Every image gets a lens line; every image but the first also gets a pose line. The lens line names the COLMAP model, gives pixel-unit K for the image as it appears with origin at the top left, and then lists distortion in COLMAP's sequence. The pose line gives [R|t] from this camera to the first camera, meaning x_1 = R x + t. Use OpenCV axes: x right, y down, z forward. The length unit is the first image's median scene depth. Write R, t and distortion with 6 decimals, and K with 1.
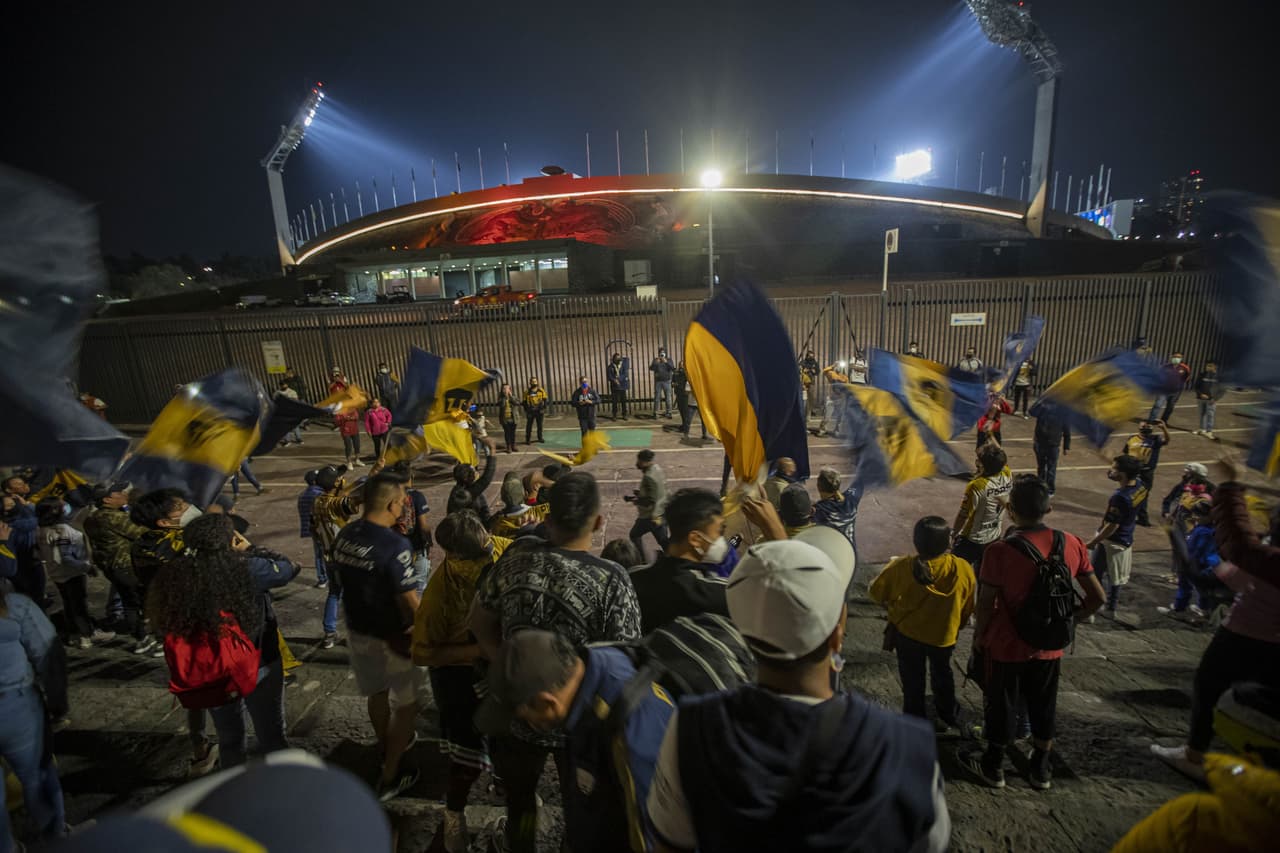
lens RADIAL K [[589.8, 0, 648.2], [0, 589.8, 428.4], [0, 0, 1]] dist [-0.043383, 0.010465]
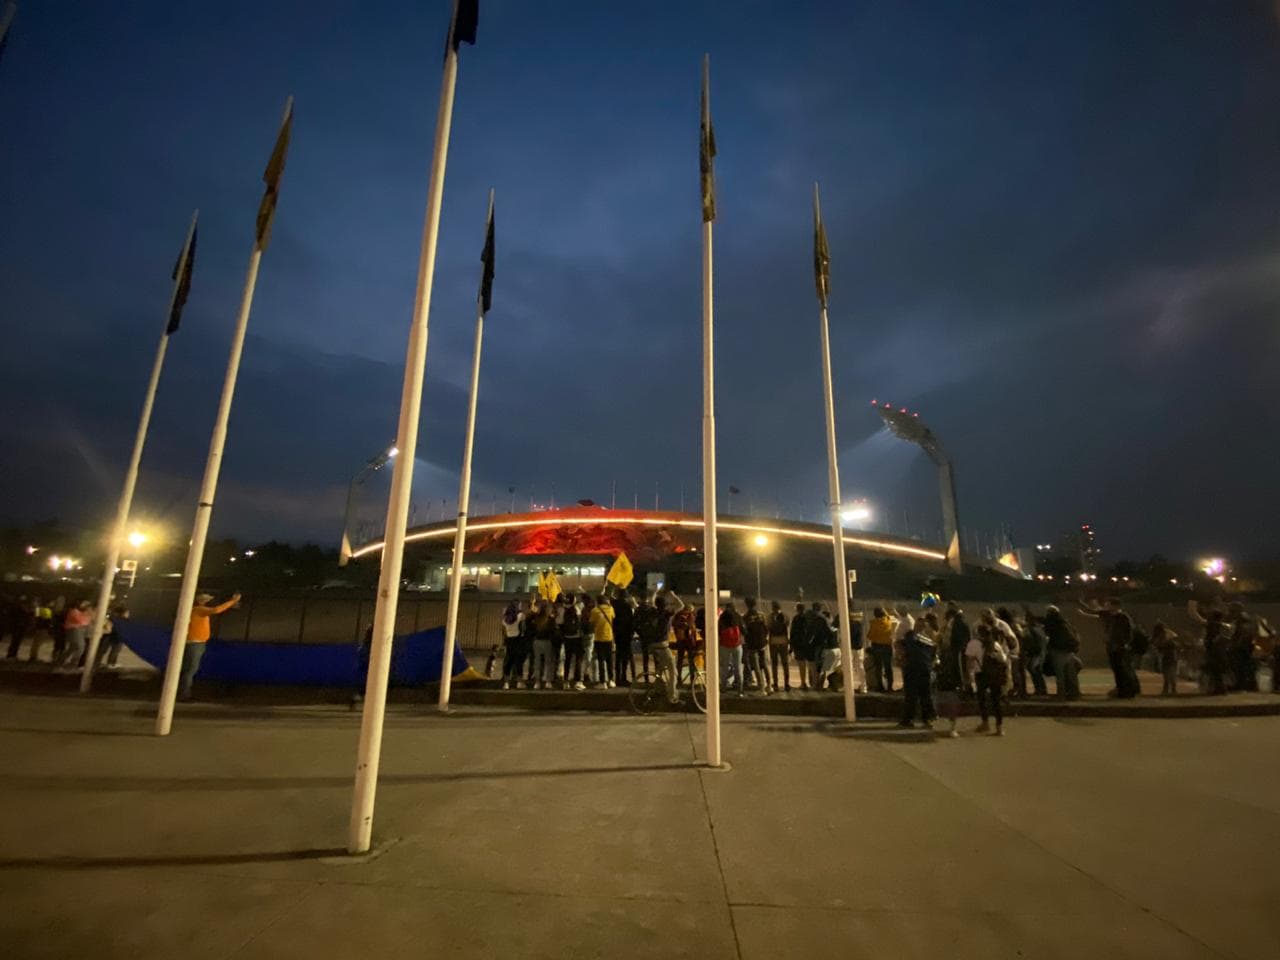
lens RADIAL K [[563.9, 0, 640.0], [0, 563.9, 480.0], [0, 0, 1]] dist [0.053609, -0.000065]
pose [[0.997262, 0.067638, 0.029904, -0.081649], [-0.048594, 0.904141, -0.424461, 0.056803], [-0.055747, 0.421845, 0.904952, -0.204055]]
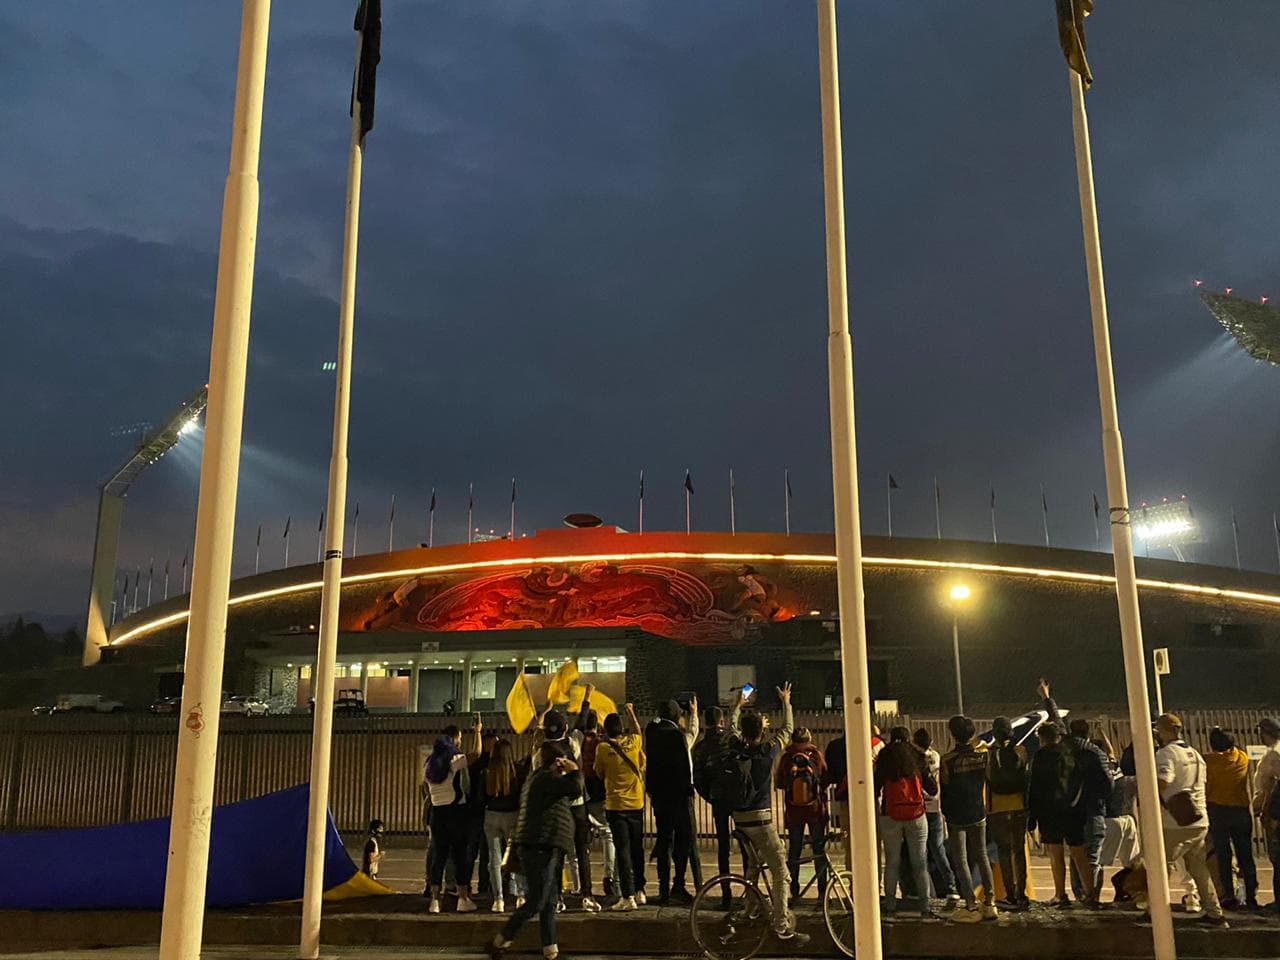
lens RADIAL K [[1141.3, 0, 645.4], [0, 1141.3, 469.3], [0, 0, 1]] dist [0.077416, -0.103835]
pose [[0.999167, 0.035129, -0.020783, -0.071731], [-0.040655, 0.901796, -0.430245, 0.043027], [0.003628, 0.430732, 0.902473, -0.150686]]
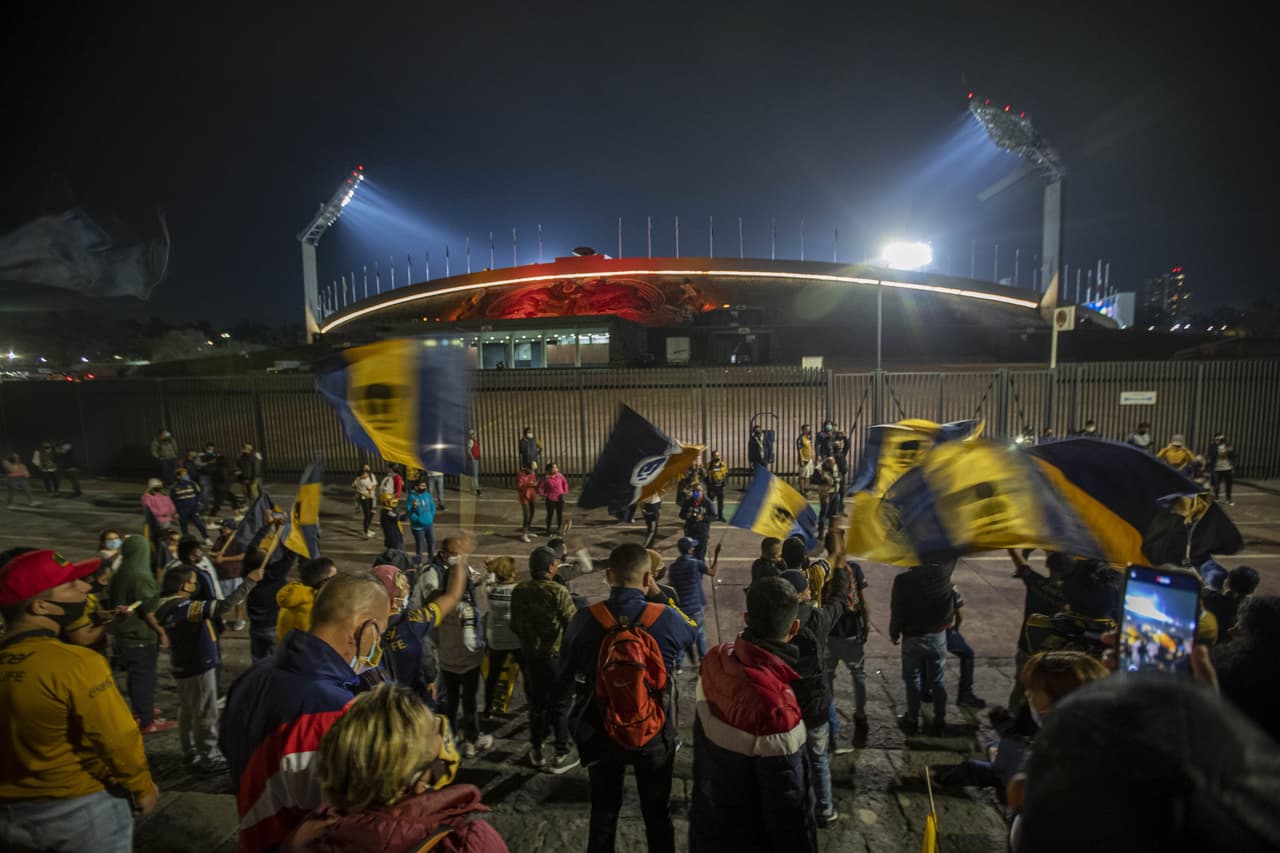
lens RADIAL K [[594.8, 0, 634.3], [0, 594.8, 417.6], [0, 0, 1]] dist [-0.045079, -0.000589]
pose [[0.999636, 0.026221, -0.006307, -0.061348], [-0.026867, 0.988550, -0.148479, 0.002531], [0.002342, 0.148595, 0.988895, 0.008333]]
